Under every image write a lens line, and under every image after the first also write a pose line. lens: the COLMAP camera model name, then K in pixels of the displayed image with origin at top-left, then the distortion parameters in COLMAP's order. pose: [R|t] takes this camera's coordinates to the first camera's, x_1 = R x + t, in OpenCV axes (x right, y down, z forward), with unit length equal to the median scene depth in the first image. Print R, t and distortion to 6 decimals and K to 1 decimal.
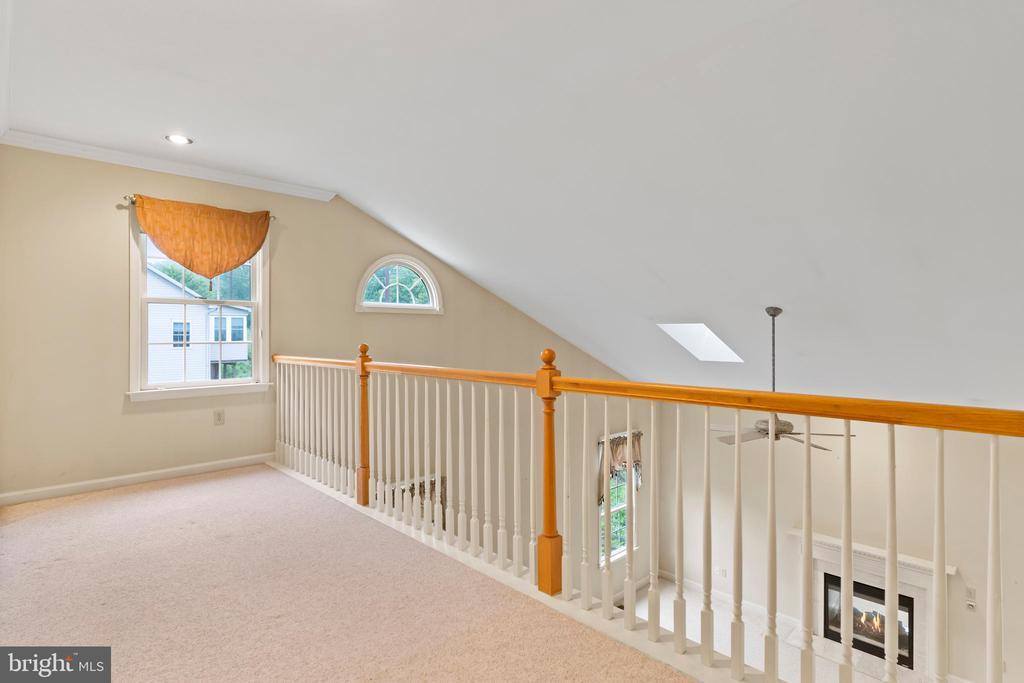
lens RADIAL K [[526.7, 0, 512.0], [0, 526.7, 336.2], [0, 0, 1]] dist [-0.007226, 0.003861]
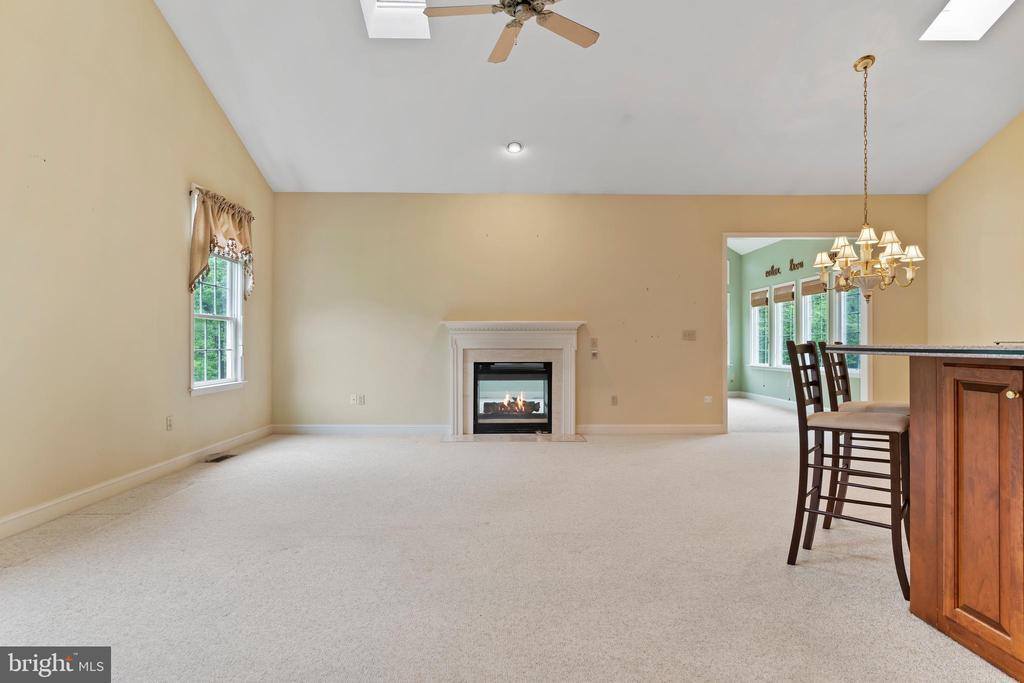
lens RADIAL K [[526.7, 0, 509.7], [0, 526.7, 340.4], [0, 0, 1]] dist [-0.007226, 0.003861]
pose [[0.682162, 0.007257, 0.731165, -0.034240], [0.003031, 0.999914, -0.012752, 0.422095], [-0.731194, 0.010915, 0.682082, 0.327022]]
